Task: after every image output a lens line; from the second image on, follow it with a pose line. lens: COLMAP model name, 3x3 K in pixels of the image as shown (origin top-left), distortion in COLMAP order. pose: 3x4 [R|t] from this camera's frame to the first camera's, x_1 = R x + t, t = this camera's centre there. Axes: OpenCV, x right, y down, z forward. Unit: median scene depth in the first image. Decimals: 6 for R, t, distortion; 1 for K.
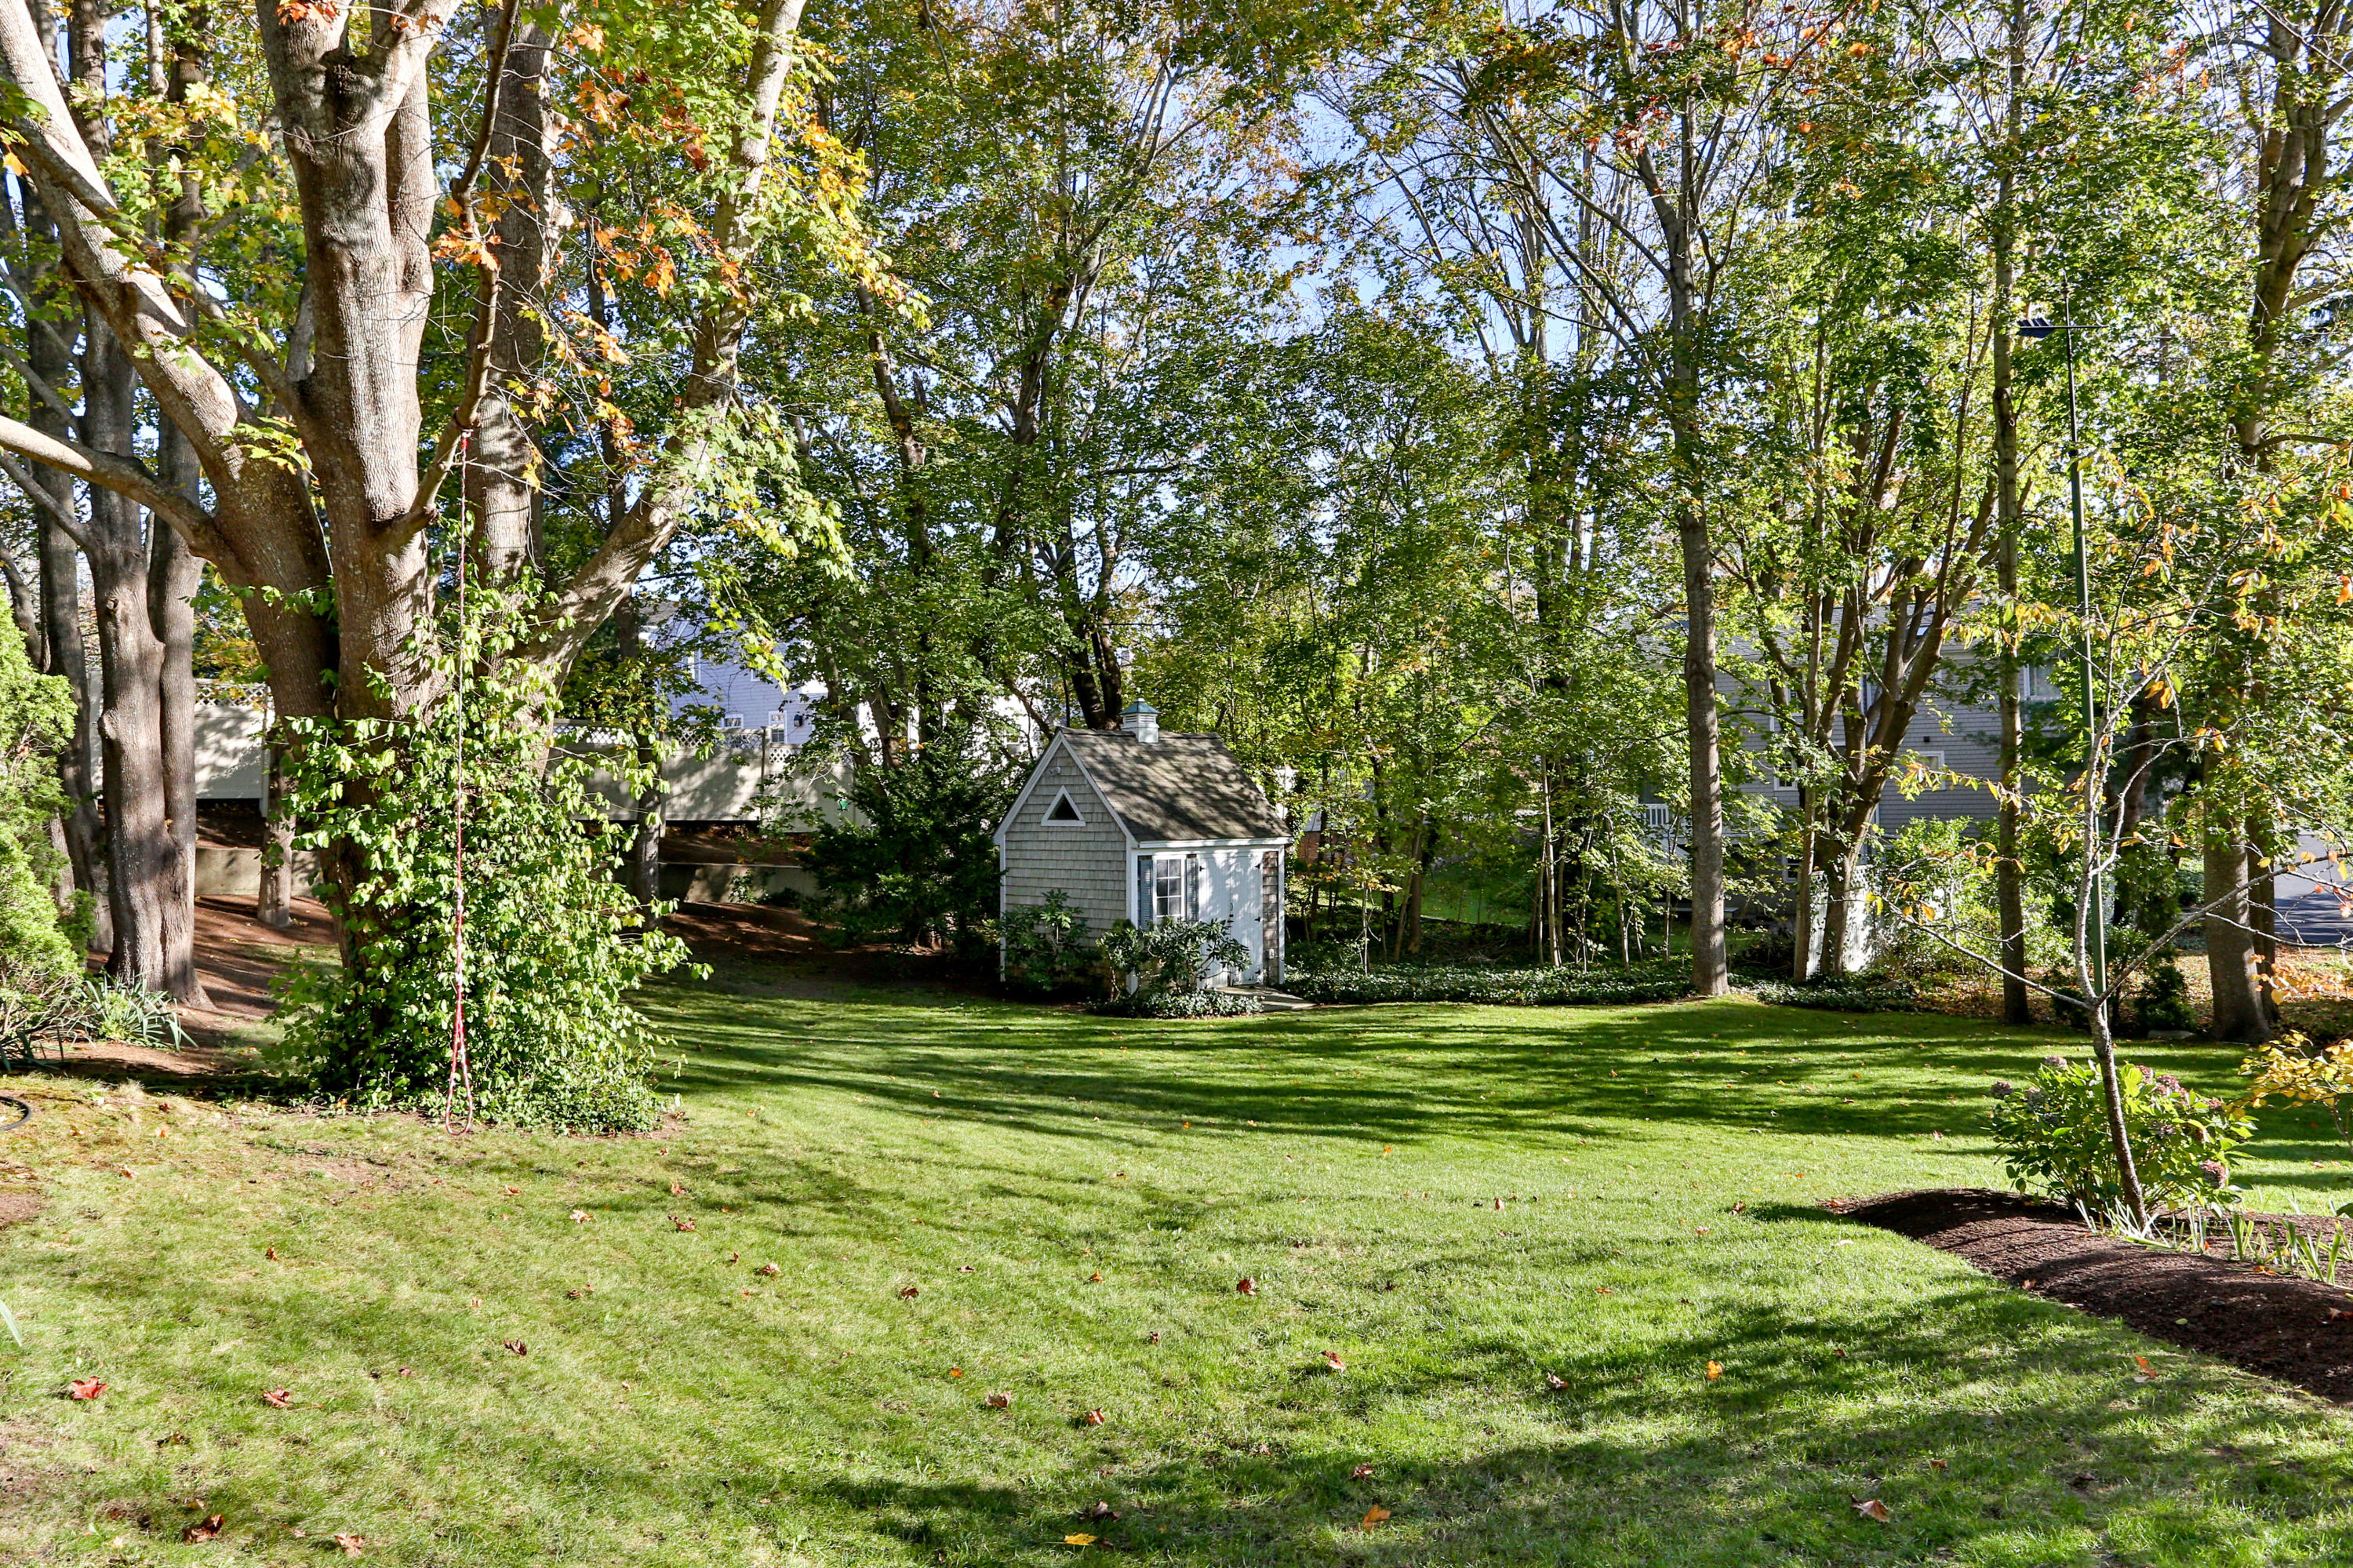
lens RADIAL K [[1658.8, 0, 1163.5], [0, 1658.8, 769.3], [0, 0, 1]] dist [-0.005152, -0.005503]
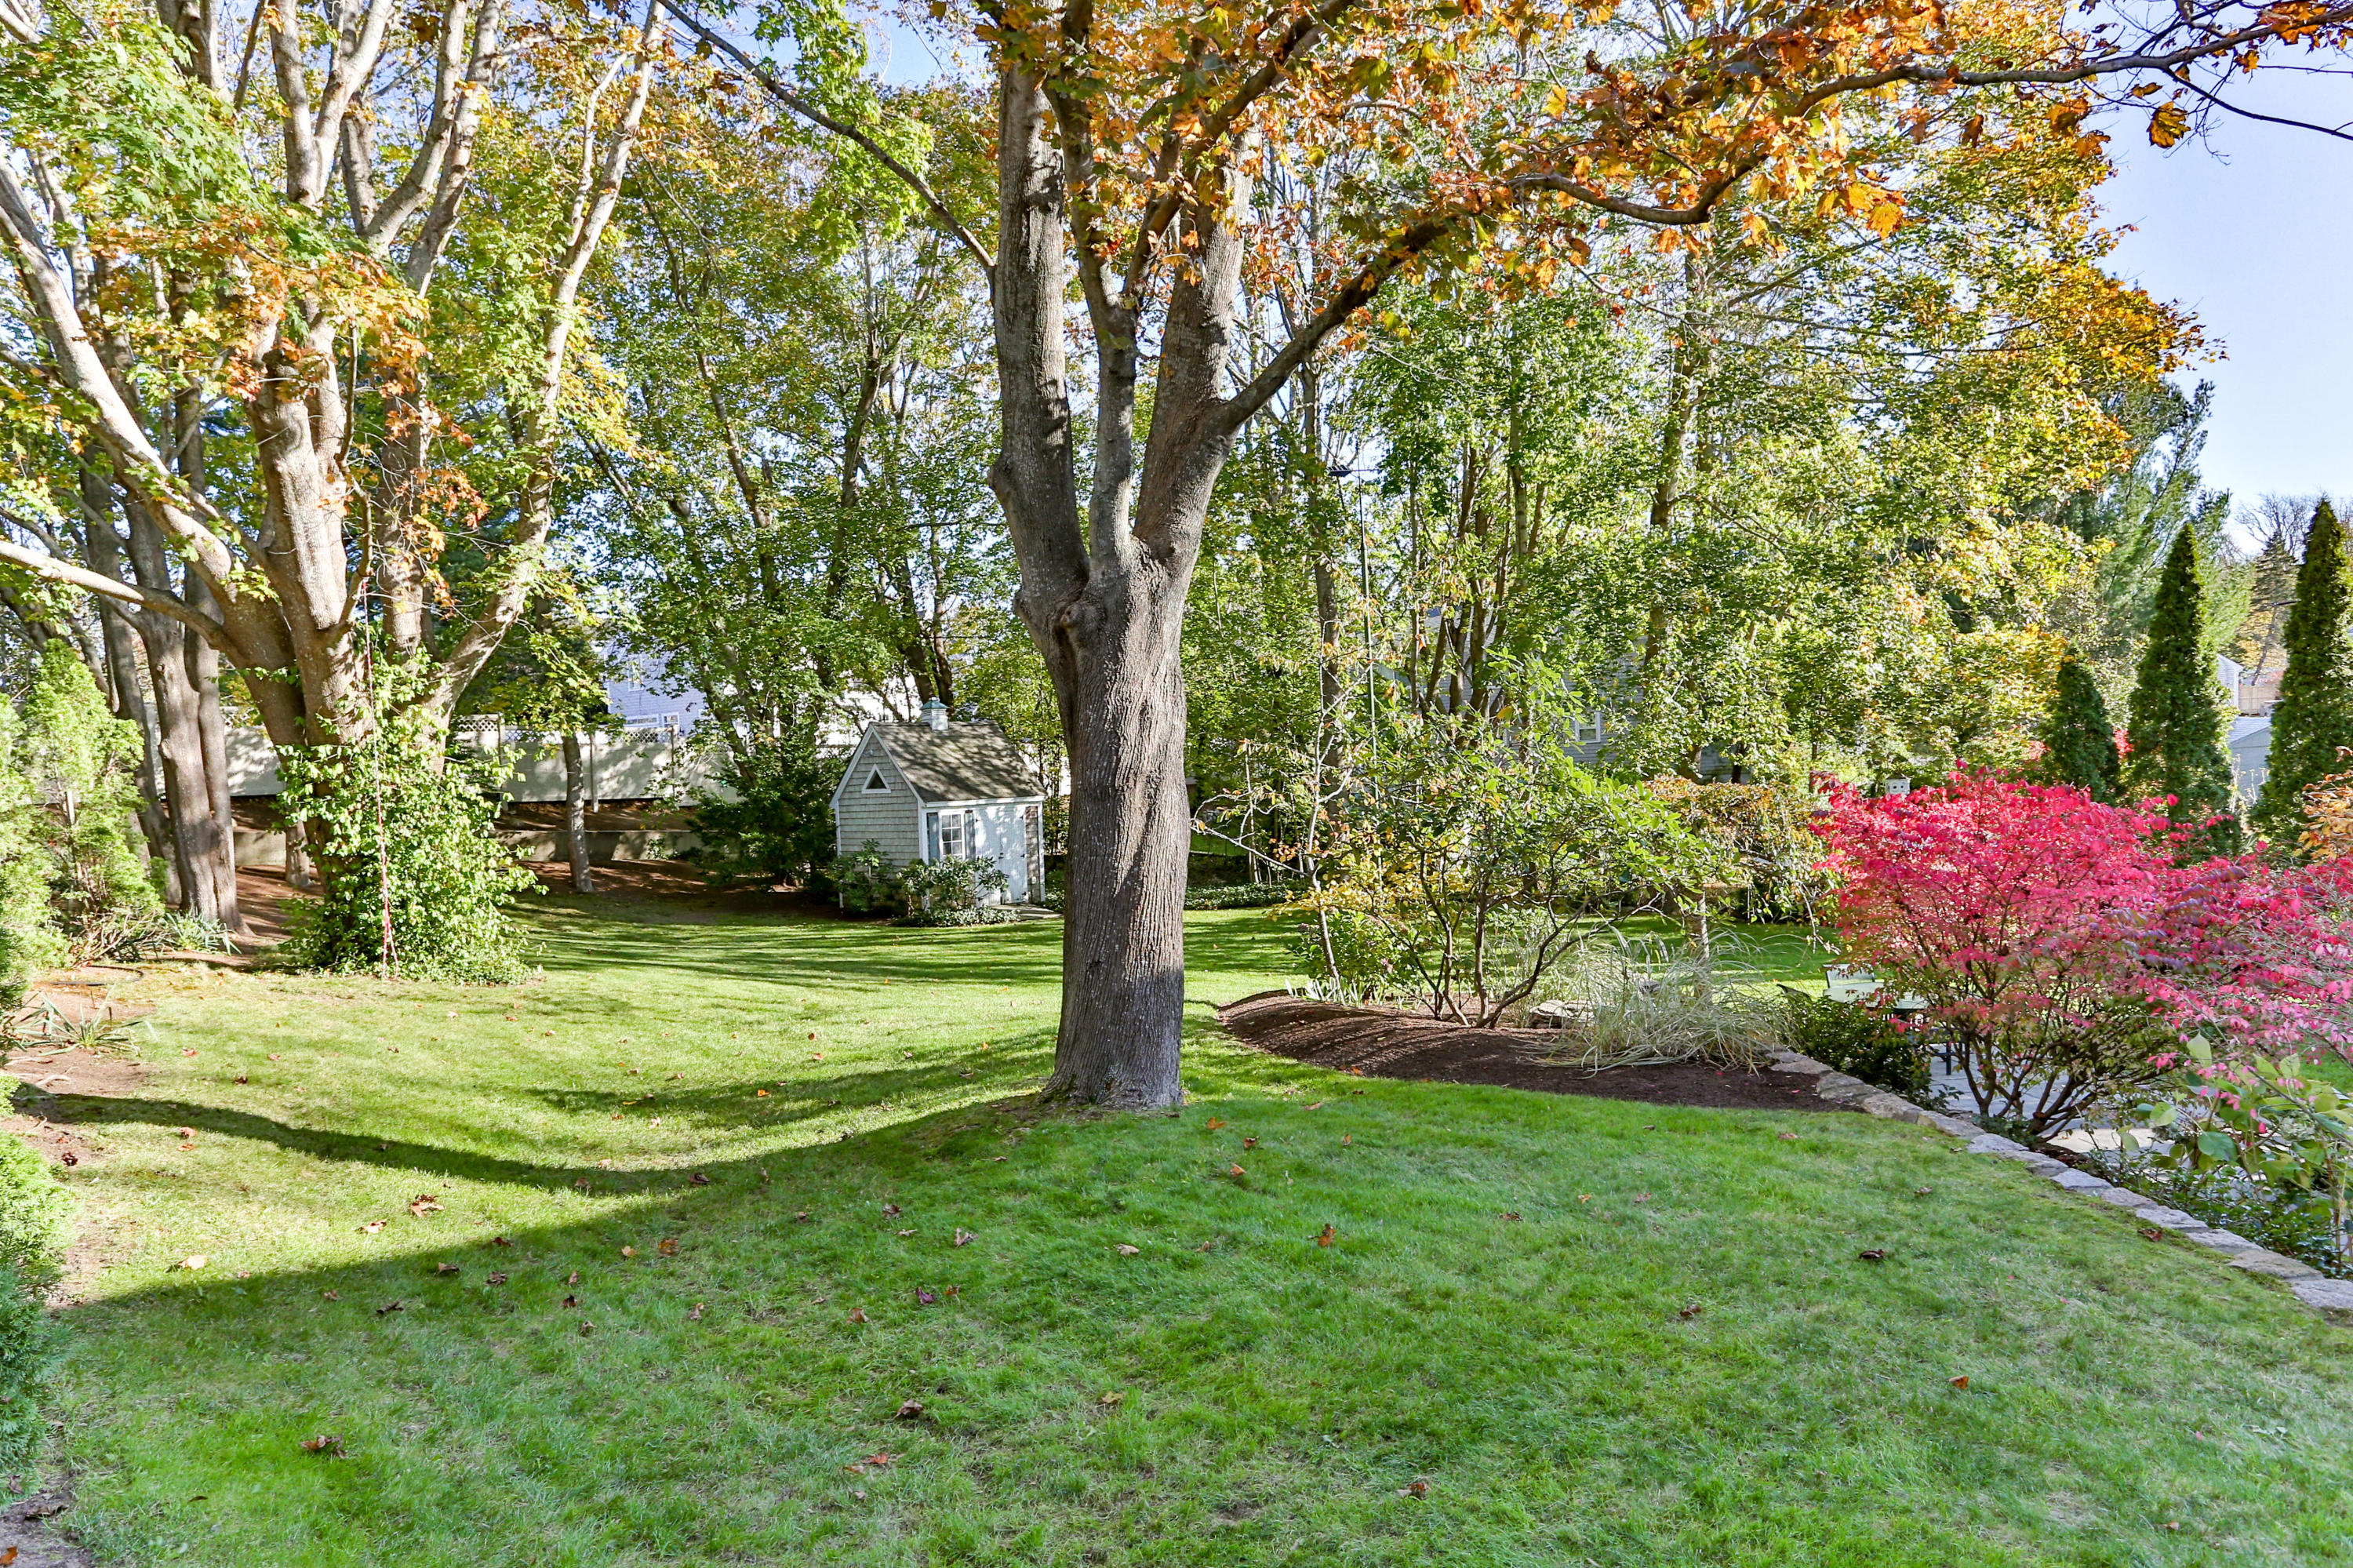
lens RADIAL K [[1434.5, 0, 1150.9], [0, 1434.5, 856.4], [0, 0, 1]] dist [-0.014655, 0.002938]
pose [[0.998687, -0.036831, 0.035611, 0.210116], [0.033817, 0.996072, 0.081841, -0.005876], [-0.038486, -0.080529, 0.996009, -0.338362]]
